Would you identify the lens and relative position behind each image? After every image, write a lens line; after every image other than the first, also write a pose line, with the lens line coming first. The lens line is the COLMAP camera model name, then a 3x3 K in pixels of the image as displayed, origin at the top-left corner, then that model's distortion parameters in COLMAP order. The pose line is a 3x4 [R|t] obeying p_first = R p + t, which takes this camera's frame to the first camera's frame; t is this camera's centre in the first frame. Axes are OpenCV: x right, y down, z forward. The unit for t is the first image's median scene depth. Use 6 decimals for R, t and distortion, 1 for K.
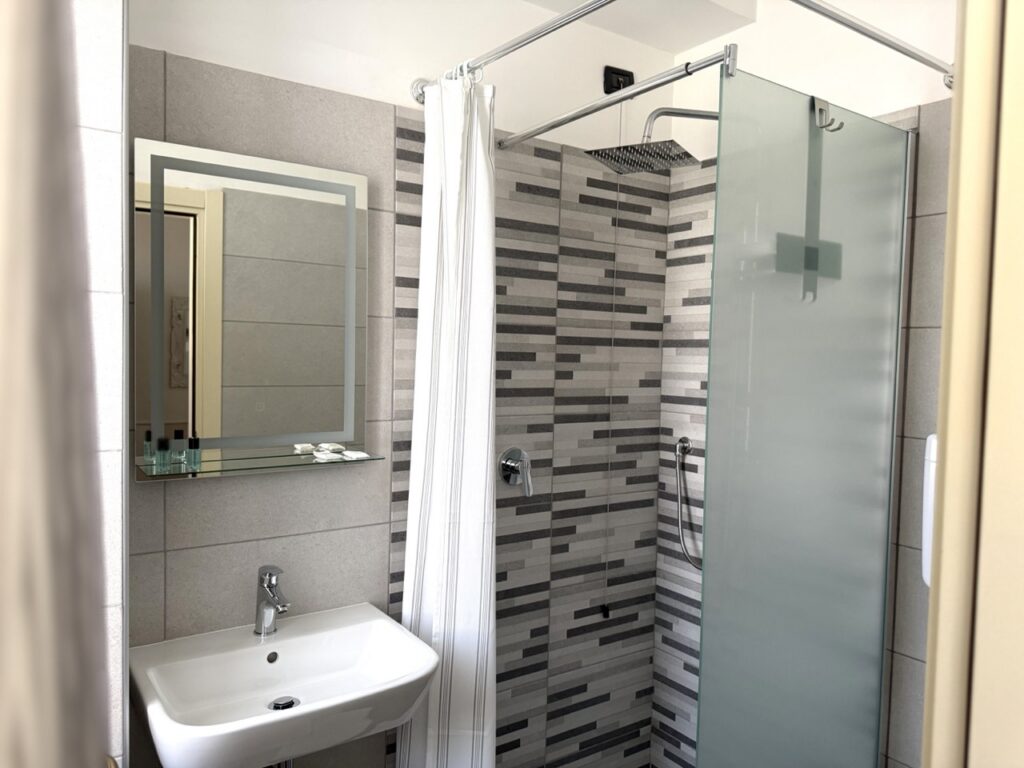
lens RADIAL K [[731.5, 0, 512.0], [0, 731.5, 384.0], [0, 0, 1]] dist [0.112105, -0.174855]
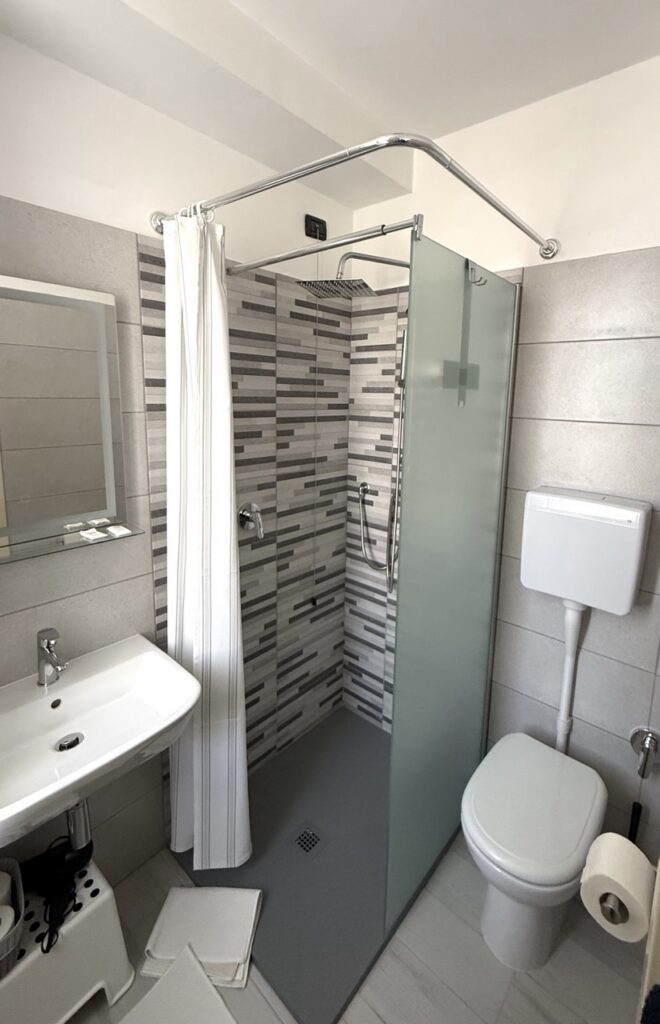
lens RADIAL K [[448.1, 0, 354.3], [0, 448.1, 459.4], [0, 0, 1]] dist [-0.001916, -0.000055]
pose [[0.964766, -0.039586, 0.260114, -0.019719], [0.010920, 0.993790, 0.110738, -0.081498], [-0.262882, -0.103996, 0.959207, 0.162062]]
